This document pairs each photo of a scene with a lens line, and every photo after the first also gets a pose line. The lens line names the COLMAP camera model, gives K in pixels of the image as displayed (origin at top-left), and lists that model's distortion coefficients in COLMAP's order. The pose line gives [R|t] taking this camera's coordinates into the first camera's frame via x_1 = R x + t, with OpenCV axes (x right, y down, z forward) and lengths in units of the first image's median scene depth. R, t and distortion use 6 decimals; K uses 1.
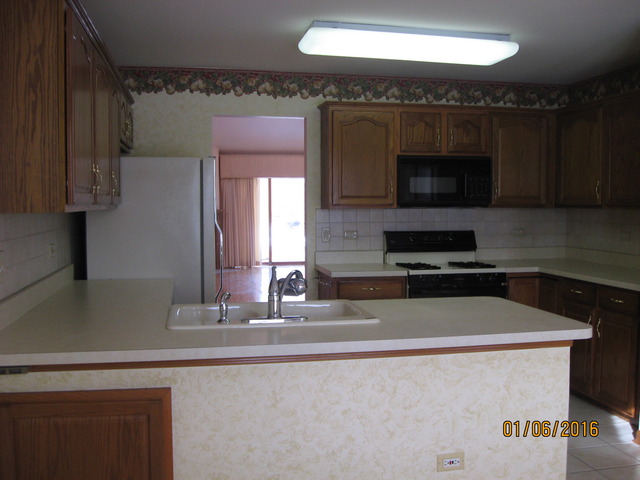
lens RADIAL K [[660.5, 0, 317.4], [0, 660.5, 240.0], [0, 0, 1]] dist [-0.109337, 0.000000]
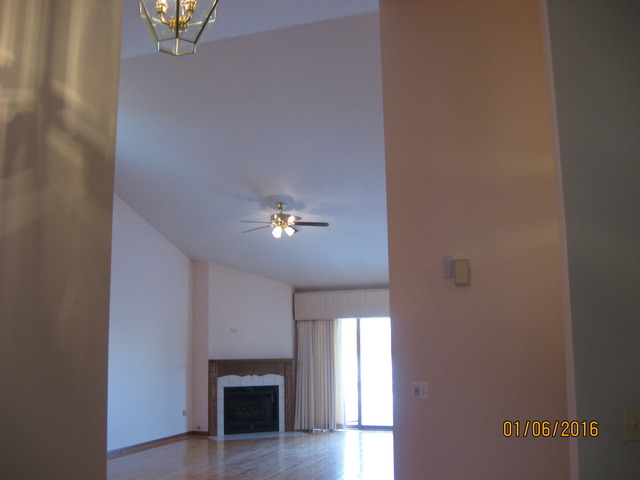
lens RADIAL K [[660.5, 0, 322.5], [0, 660.5, 244.8], [0, 0, 1]] dist [-0.109337, 0.000000]
pose [[0.863451, -0.082856, -0.497582, 0.304049], [-0.015089, 0.981734, -0.189659, -0.029466], [0.504208, 0.171269, 0.846429, 0.286517]]
